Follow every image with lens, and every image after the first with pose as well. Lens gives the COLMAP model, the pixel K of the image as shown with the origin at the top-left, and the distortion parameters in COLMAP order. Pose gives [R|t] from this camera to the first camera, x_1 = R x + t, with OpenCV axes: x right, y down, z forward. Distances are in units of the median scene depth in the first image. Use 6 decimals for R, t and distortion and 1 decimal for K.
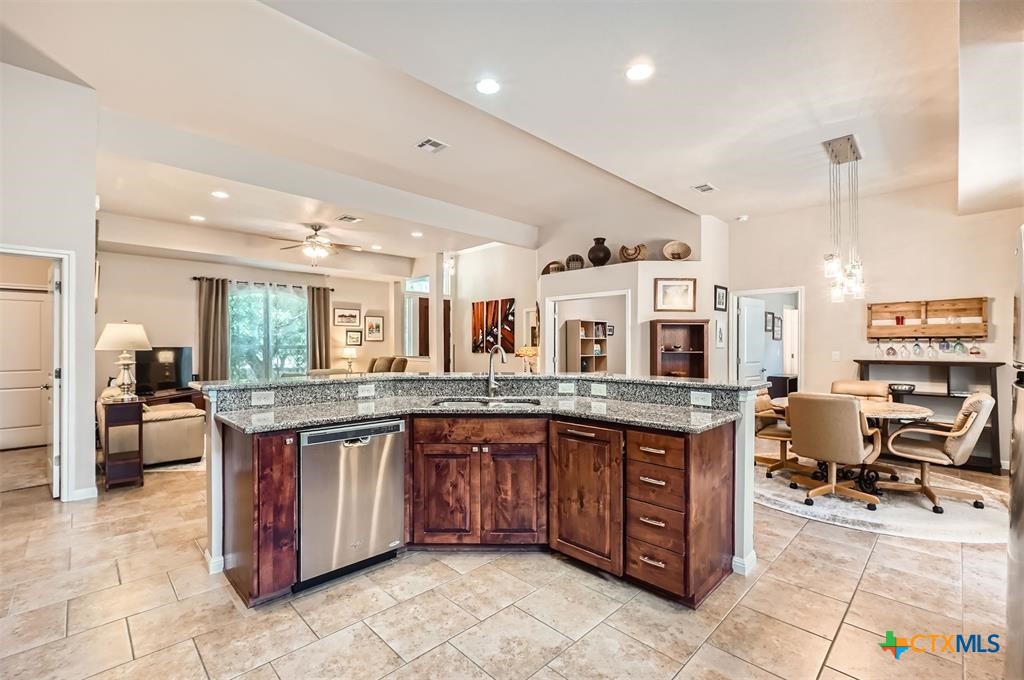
lens RADIAL K [[440.0, 0, 512.0], [0, 440.0, 344.9], [0, 0, 1]] dist [-0.009710, 0.000345]
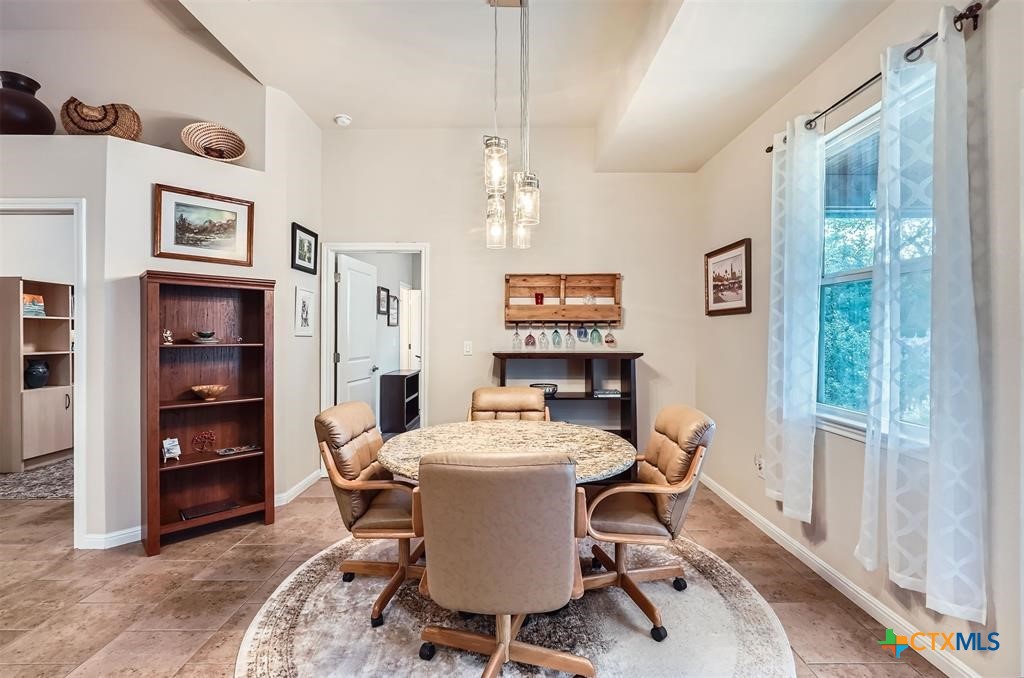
lens RADIAL K [[461.2, 0, 513.4], [0, 461.2, 338.1], [0, 0, 1]] dist [-0.001082, -0.000010]
pose [[0.696686, -0.004215, 0.717364, 0.284723], [-0.001270, 0.999974, 0.007109, 0.005406], [-0.717375, -0.005864, 0.696662, 0.471980]]
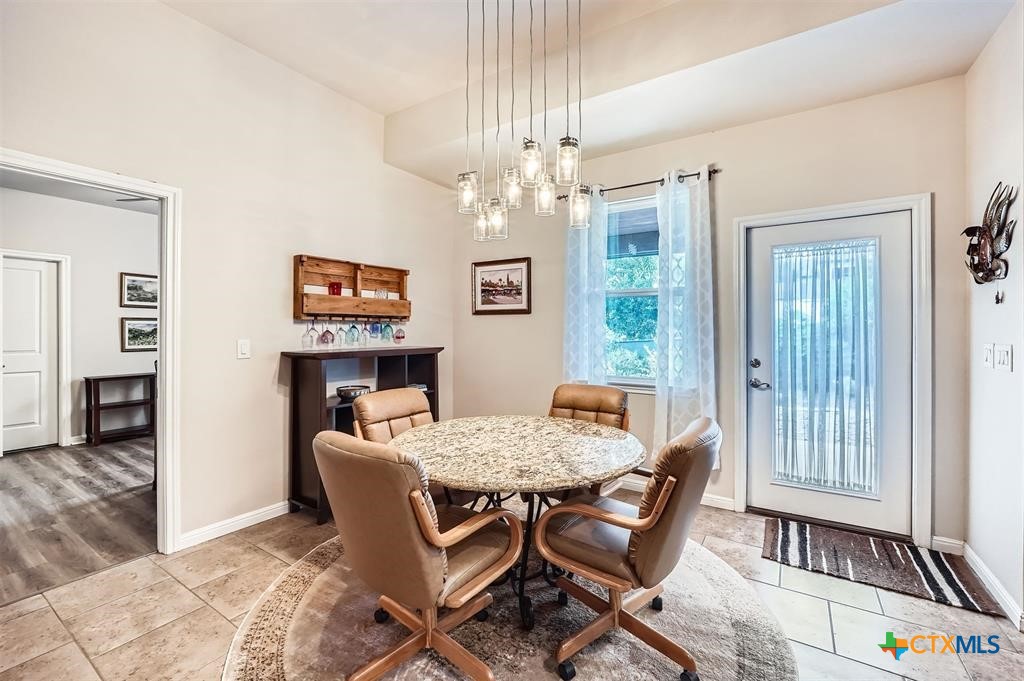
lens RADIAL K [[440.0, 0, 510.8], [0, 440.0, 333.5], [0, 0, 1]] dist [-0.009710, 0.000345]
pose [[-0.208738, -0.003784, 0.977964, 0.195670], [0.000092, 0.999992, 0.003889, 0.007442], [-0.977972, 0.000902, -0.208736, 0.867235]]
